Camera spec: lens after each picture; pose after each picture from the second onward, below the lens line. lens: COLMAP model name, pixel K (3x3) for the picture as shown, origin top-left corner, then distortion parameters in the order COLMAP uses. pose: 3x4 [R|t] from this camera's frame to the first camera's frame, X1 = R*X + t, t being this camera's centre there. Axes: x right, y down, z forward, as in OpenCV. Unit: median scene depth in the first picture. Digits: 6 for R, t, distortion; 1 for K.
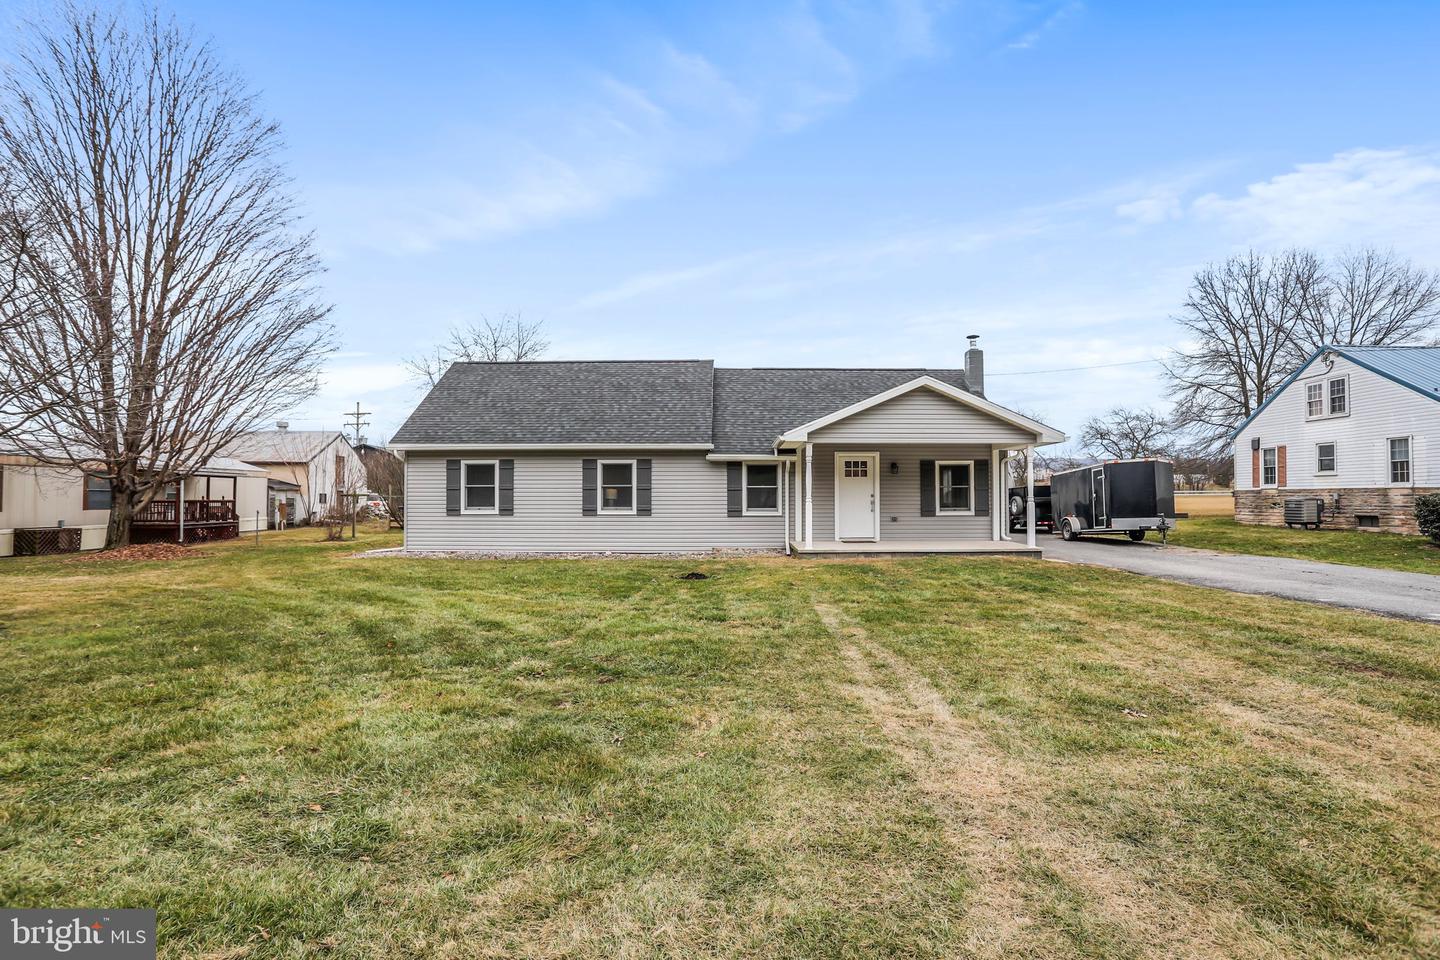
lens RADIAL K [[709.3, 0, 720.0], [0, 709.3, 480.0], [0, 0, 1]] dist [-0.102979, 0.000357]
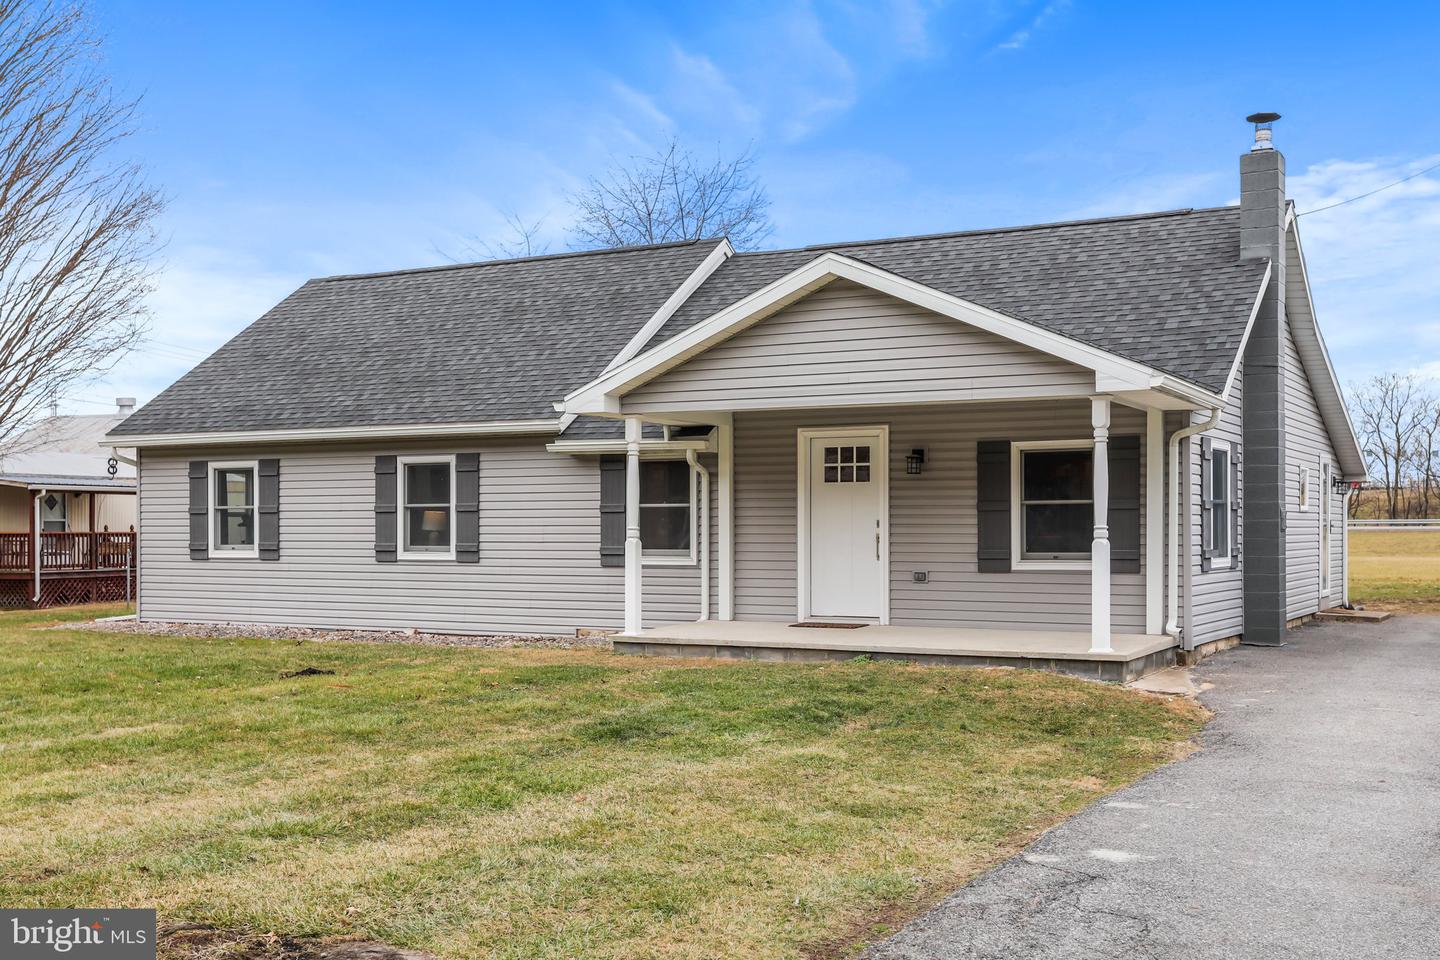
lens RADIAL K [[1680.1, 0, 714.8], [0, 1680.1, 508.8], [0, 0, 1]] dist [-0.005502, -0.001851]
pose [[0.867575, -0.005606, -0.497275, 0.656780], [0.012779, 0.999858, 0.011024, -0.000229], [0.497142, -0.015919, 0.867523, 0.027987]]
